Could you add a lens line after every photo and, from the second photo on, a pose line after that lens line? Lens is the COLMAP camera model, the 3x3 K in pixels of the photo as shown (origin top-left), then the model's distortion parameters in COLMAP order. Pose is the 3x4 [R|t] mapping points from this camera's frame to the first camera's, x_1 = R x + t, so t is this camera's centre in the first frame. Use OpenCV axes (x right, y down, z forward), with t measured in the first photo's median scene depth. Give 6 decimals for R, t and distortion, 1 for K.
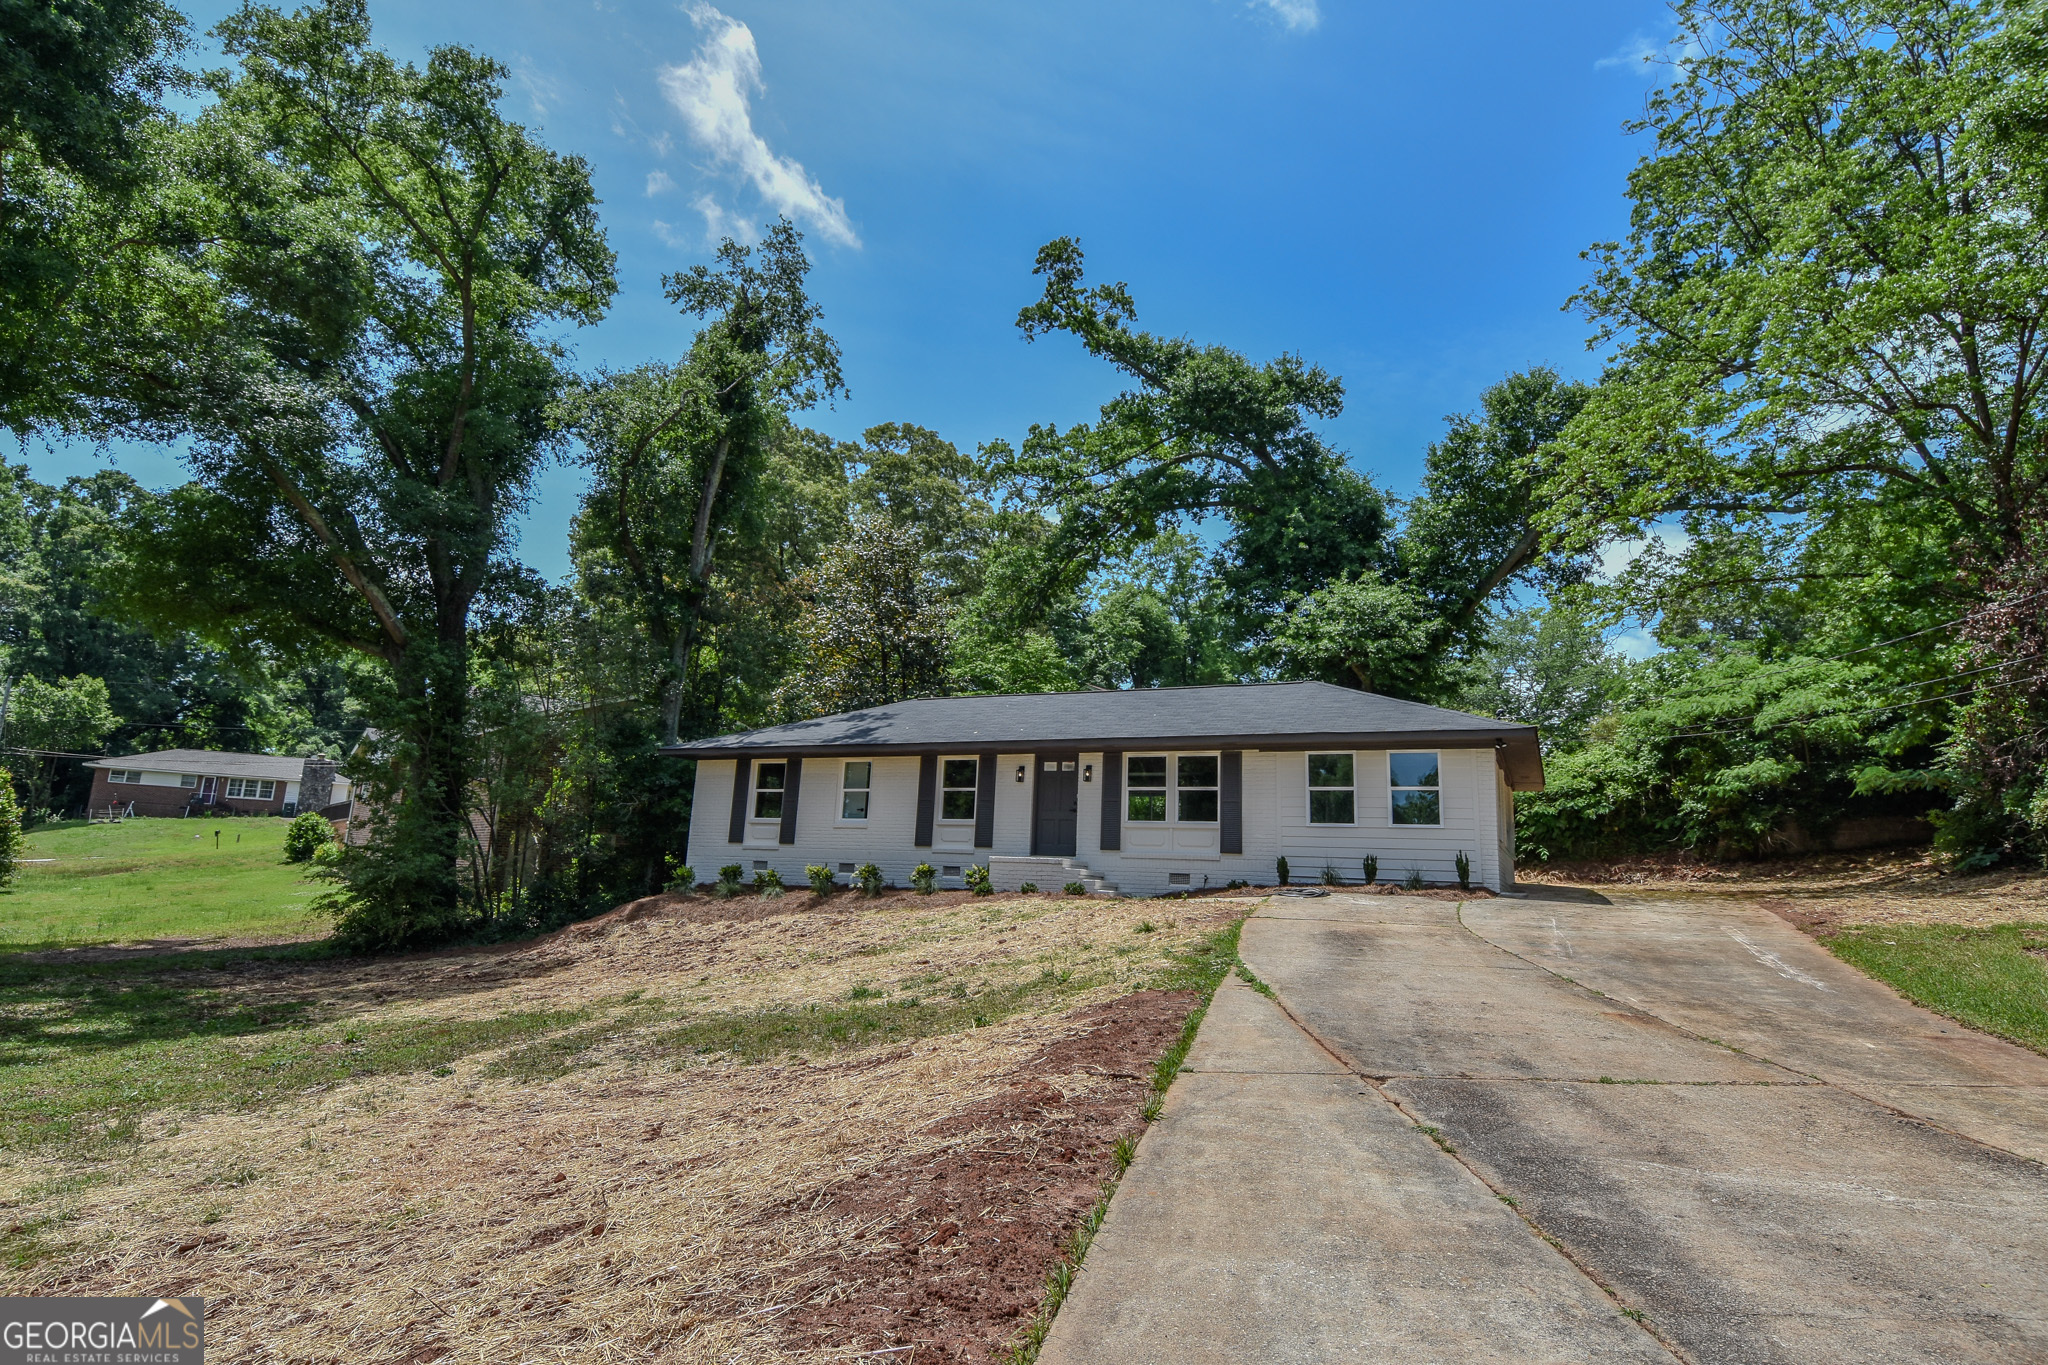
lens RADIAL K [[1089.1, 0, 1027.3], [0, 1089.1, 662.3], [0, 0, 1]] dist [0.051316, -0.058435]
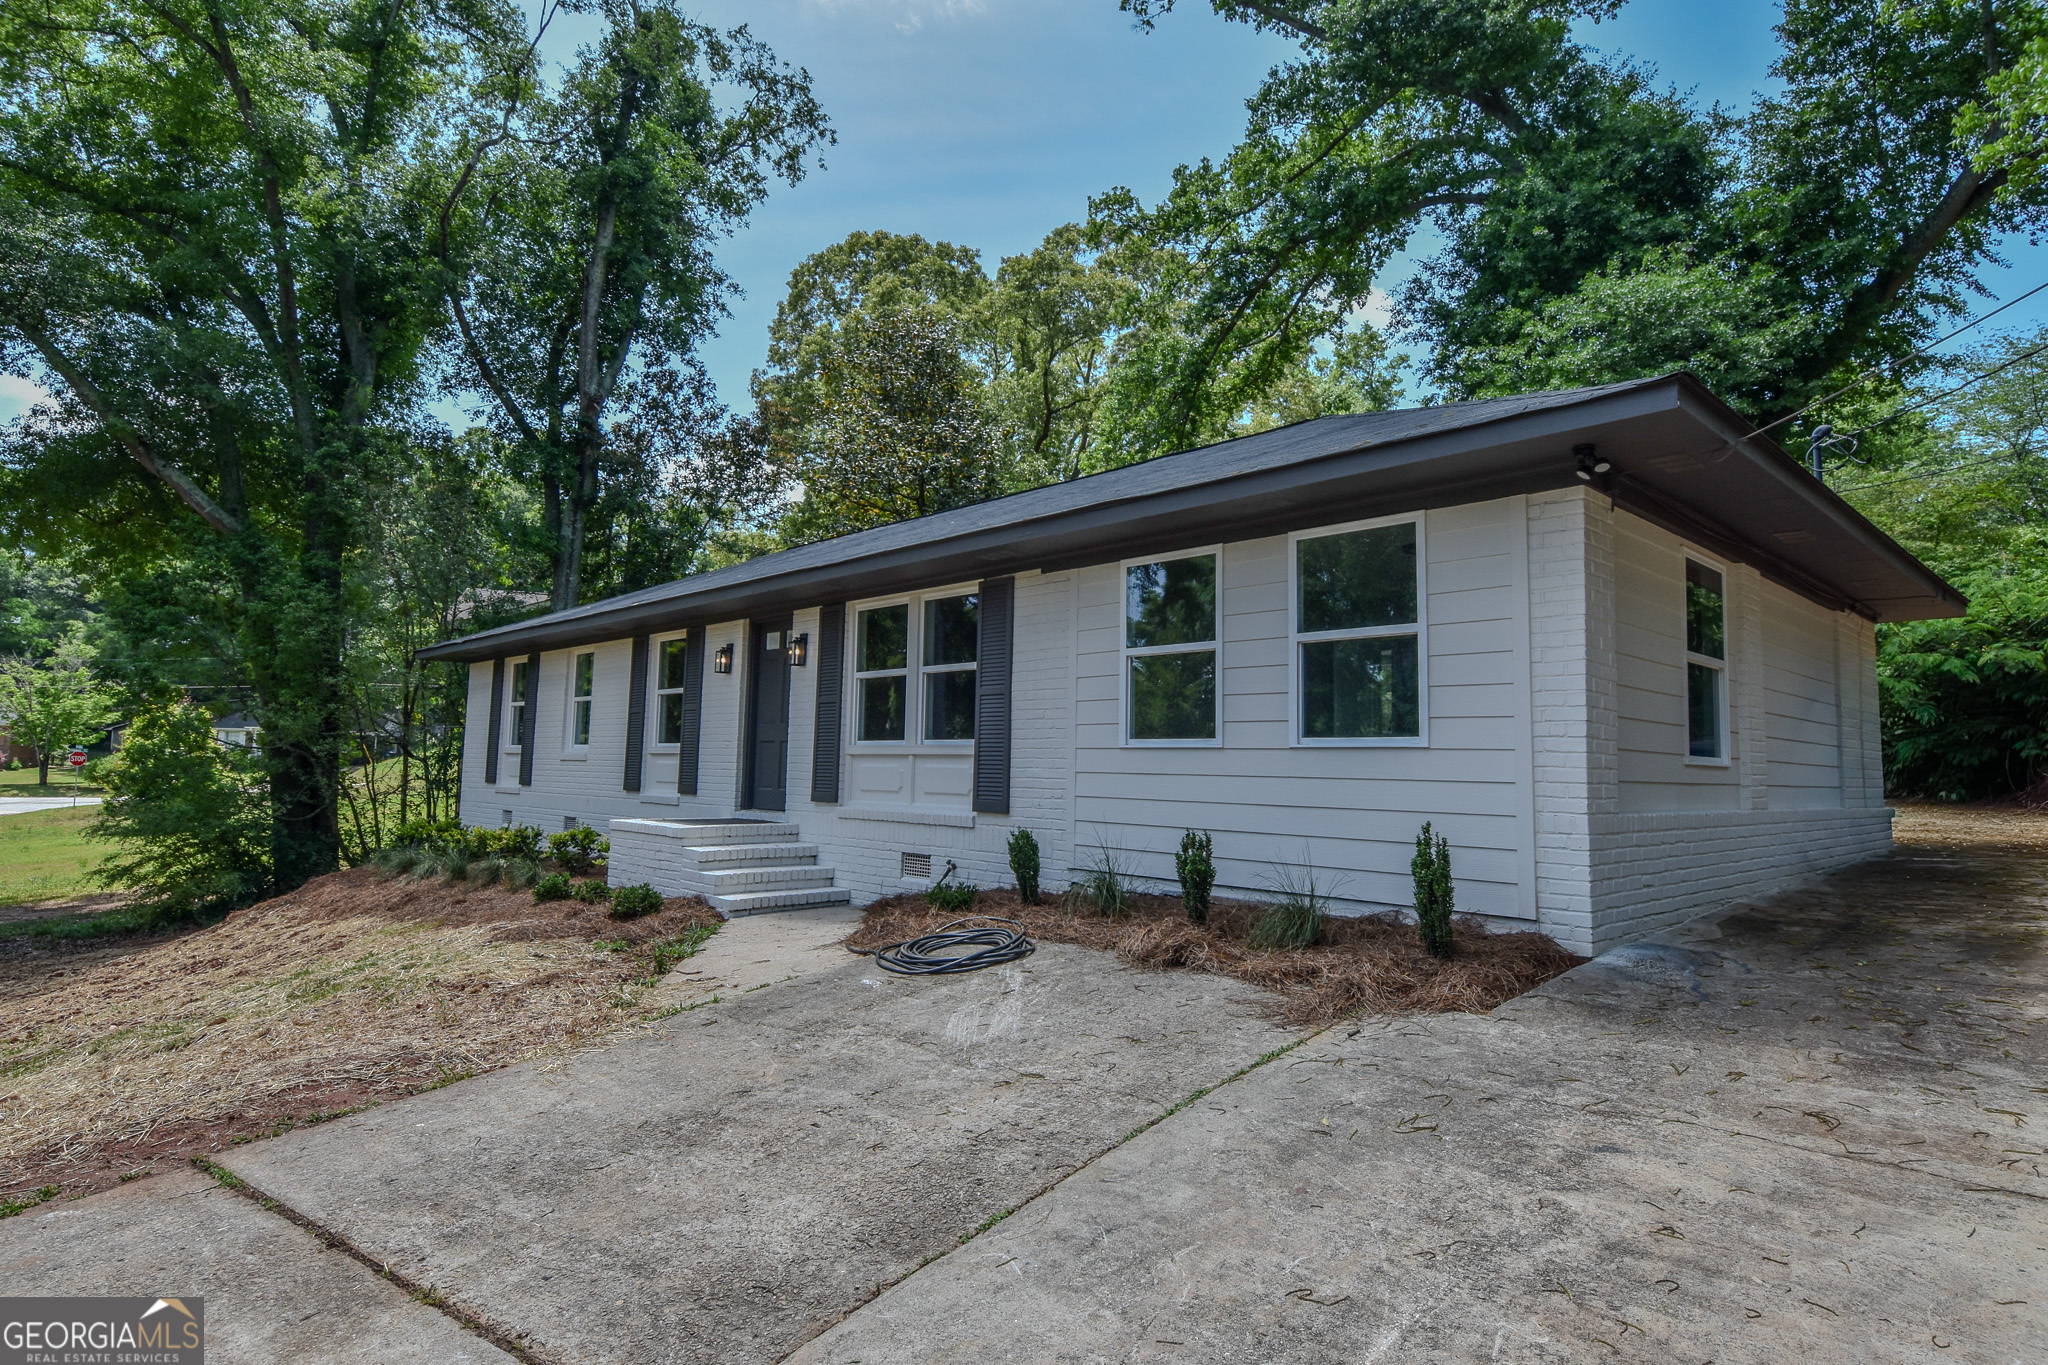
lens RADIAL K [[1111.6, 0, 1026.2], [0, 1111.6, 662.0], [0, 0, 1]] dist [0.050694, -0.057167]
pose [[0.932913, -0.057788, -0.355435, 0.262747], [0.093498, 0.992060, 0.084112, 0.058450], [0.347752, -0.111702, 0.930909, 0.439221]]
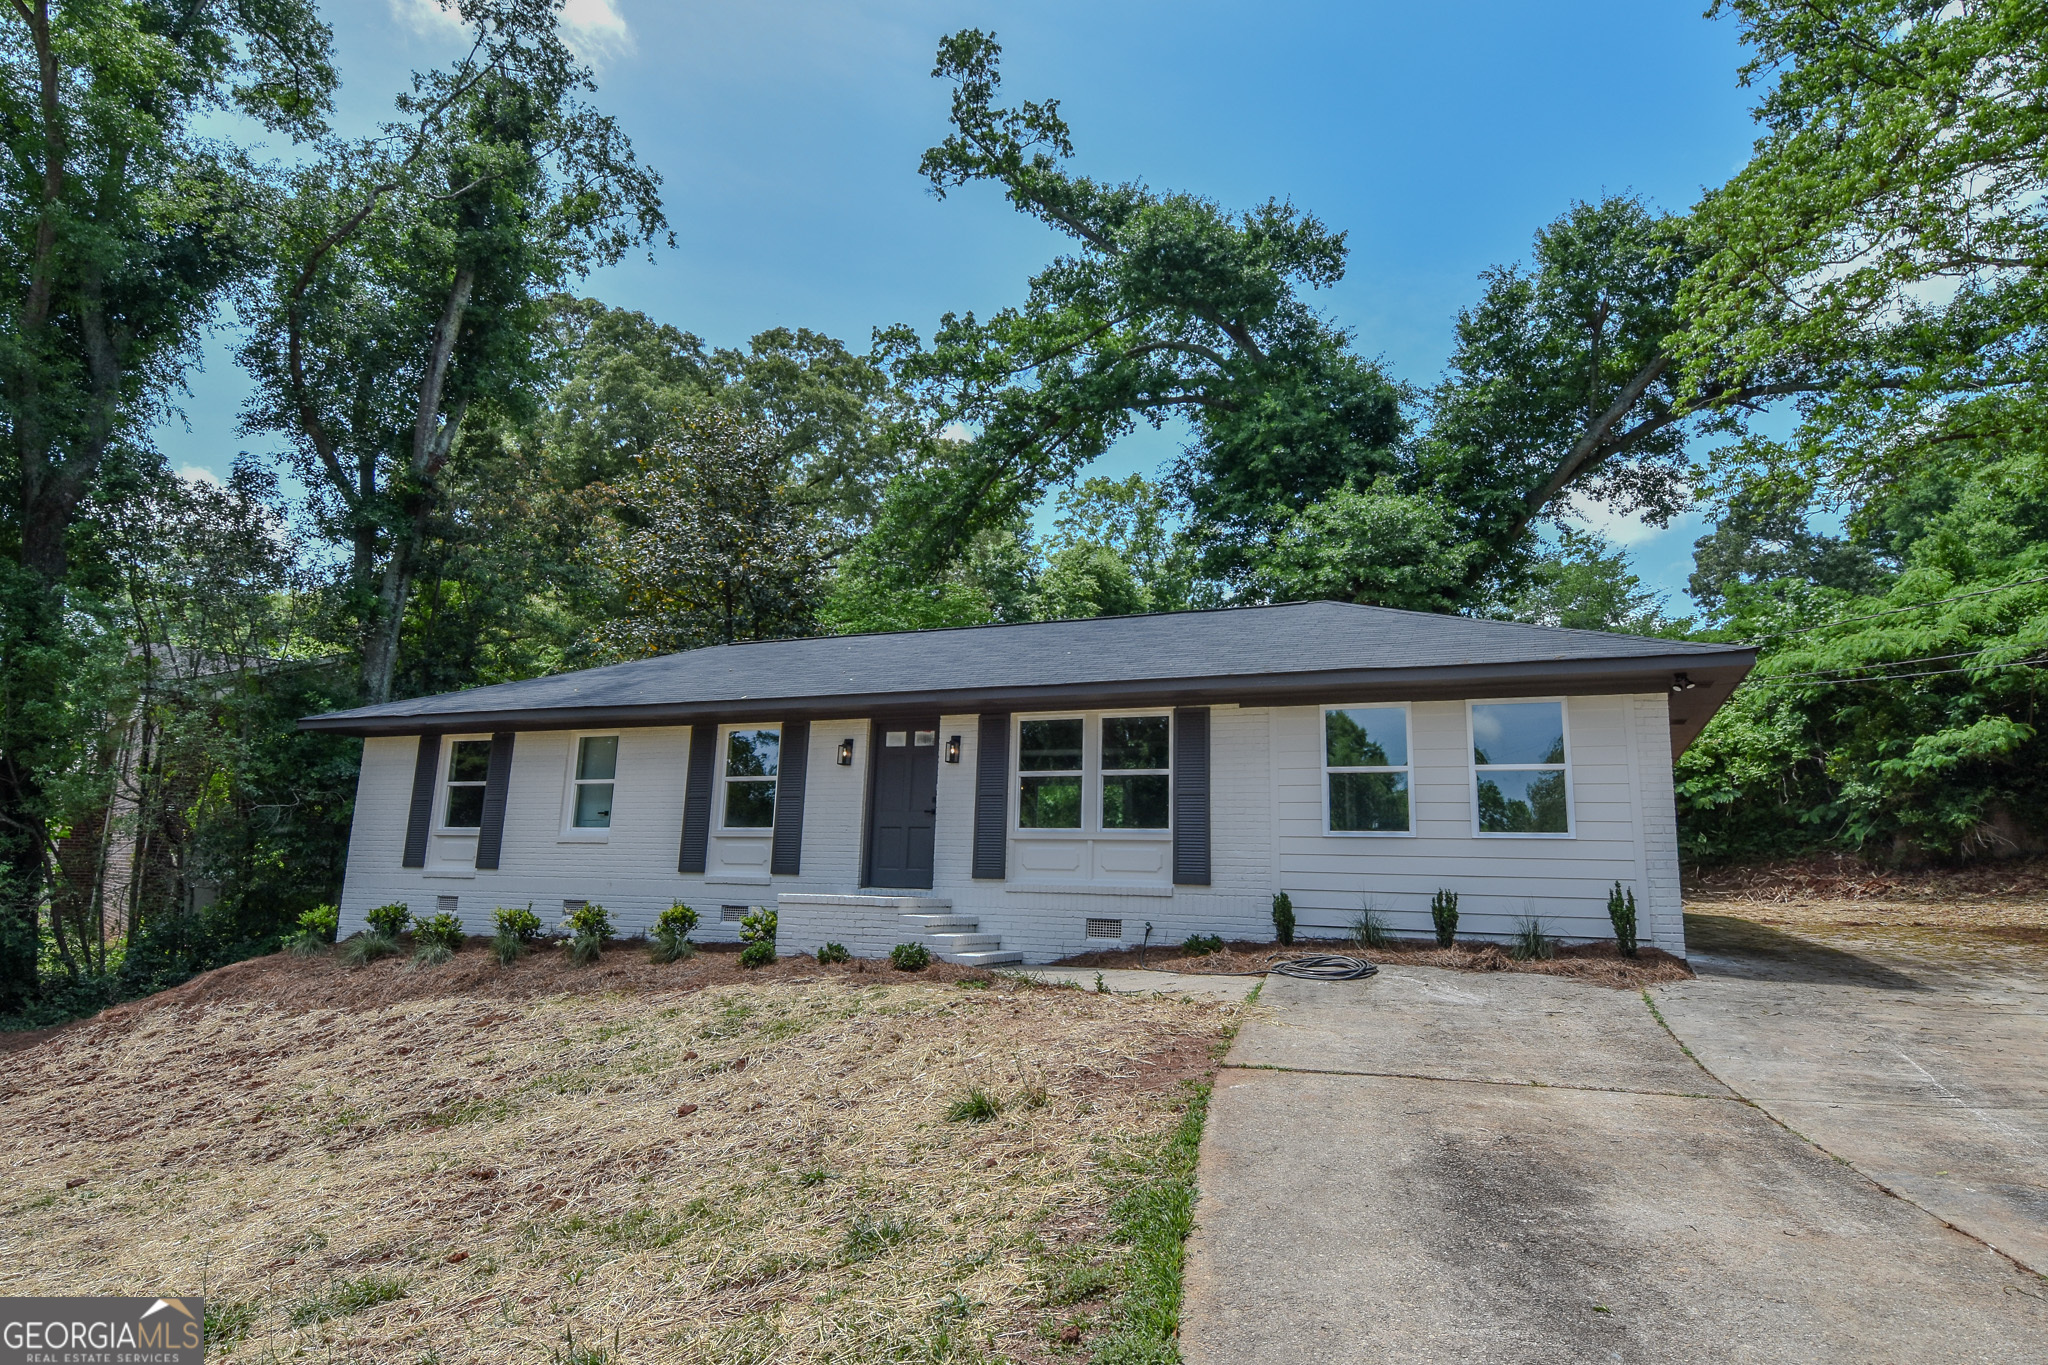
lens RADIAL K [[1149.0, 0, 1028.1], [0, 1149.0, 668.8], [0, 0, 1]] dist [0.055159, -0.058676]
pose [[0.999434, -0.007830, 0.032712, 0.059724], [0.007097, 0.999722, 0.022479, 0.034675], [-0.032879, -0.022234, 0.999212, 0.292789]]
